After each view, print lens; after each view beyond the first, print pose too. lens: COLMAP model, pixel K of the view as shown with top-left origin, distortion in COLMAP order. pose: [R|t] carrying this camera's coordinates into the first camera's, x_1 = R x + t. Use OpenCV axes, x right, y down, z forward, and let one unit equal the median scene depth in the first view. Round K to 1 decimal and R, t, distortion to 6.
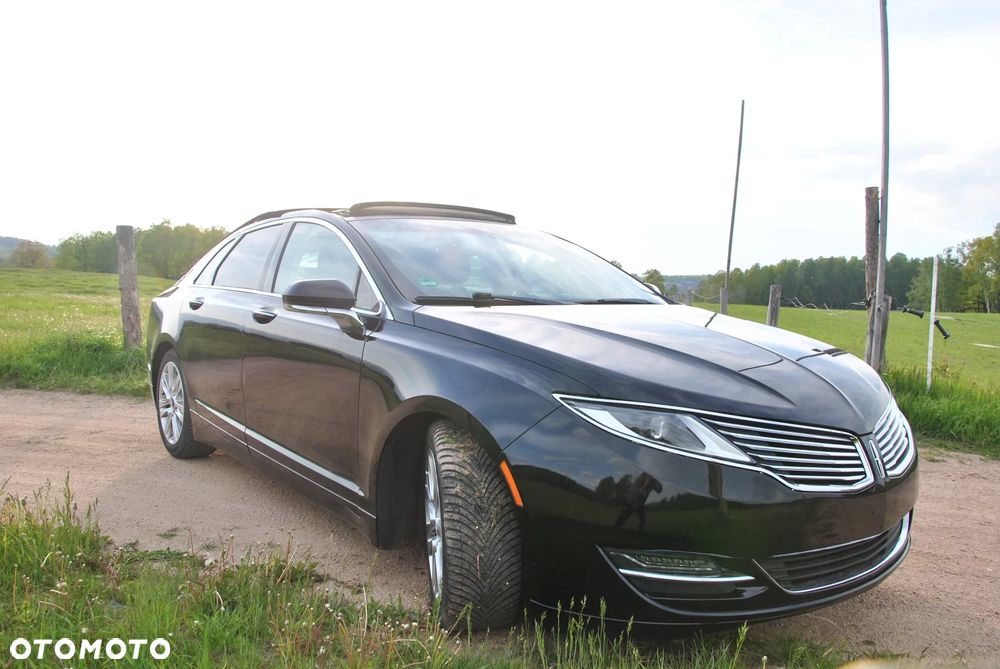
lens RADIAL K [[803.5, 0, 515.4], [0, 803.5, 334.9], [0, 0, 1]] dist [-0.158287, 0.136153]
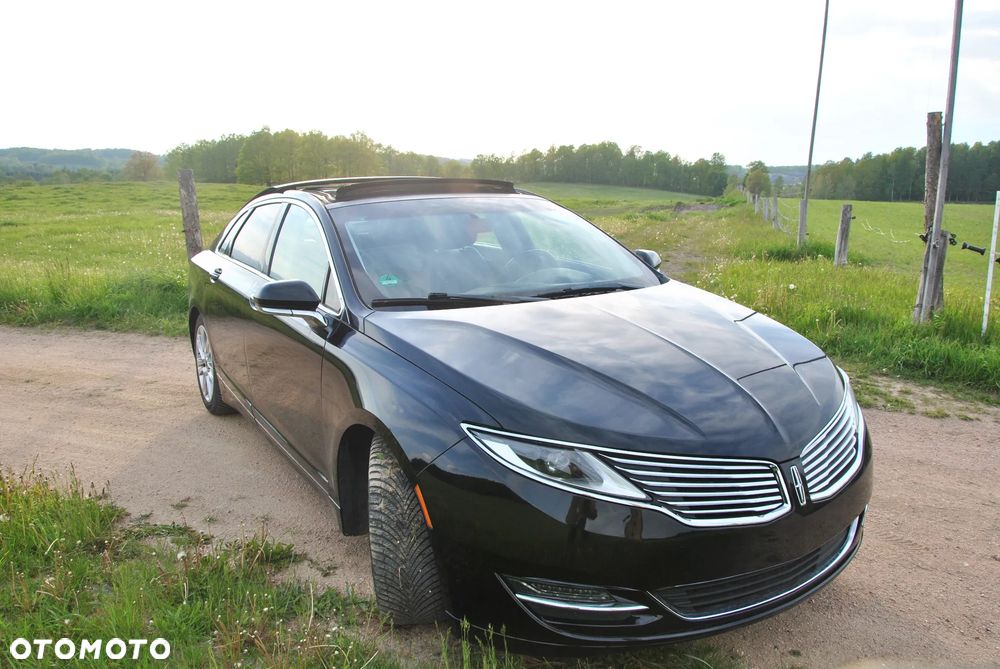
lens RADIAL K [[803.5, 0, 515.4], [0, 803.5, 334.9], [0, 0, 1]] dist [-0.158287, 0.136153]
pose [[0.991582, -0.002504, -0.129453, 0.230351], [0.019555, 0.991240, 0.130615, -0.160159], [0.127992, -0.132047, 0.982945, 0.003951]]
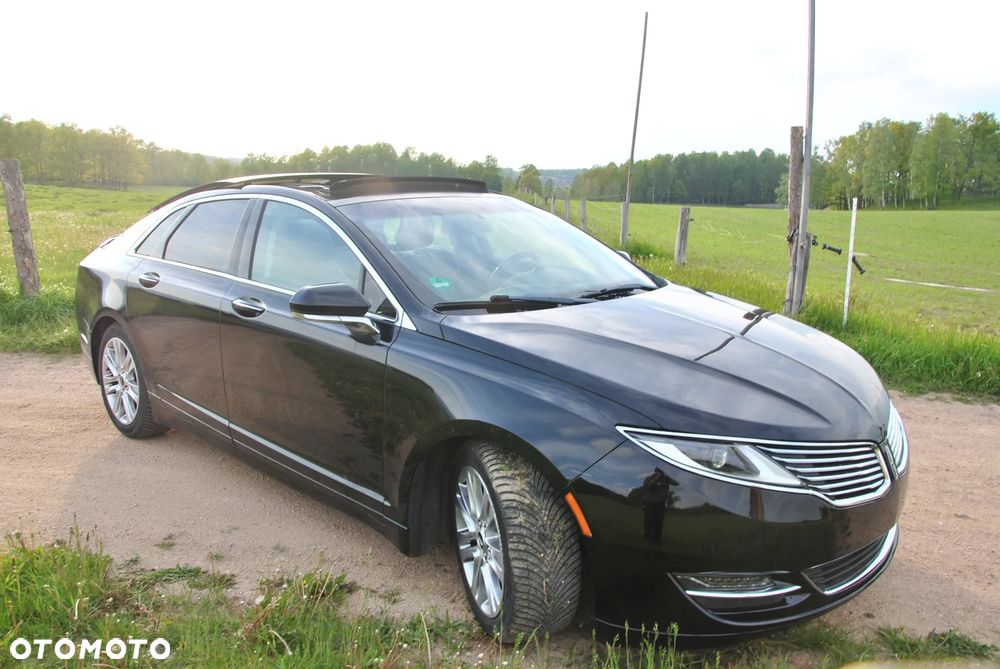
lens RADIAL K [[803.5, 0, 515.4], [0, 803.5, 334.9], [0, 0, 1]] dist [-0.158287, 0.136153]
pose [[0.987631, -0.032965, 0.153294, -0.214271], [0.012363, 0.990978, 0.133453, -0.166040], [-0.156311, -0.129907, 0.979128, 0.031904]]
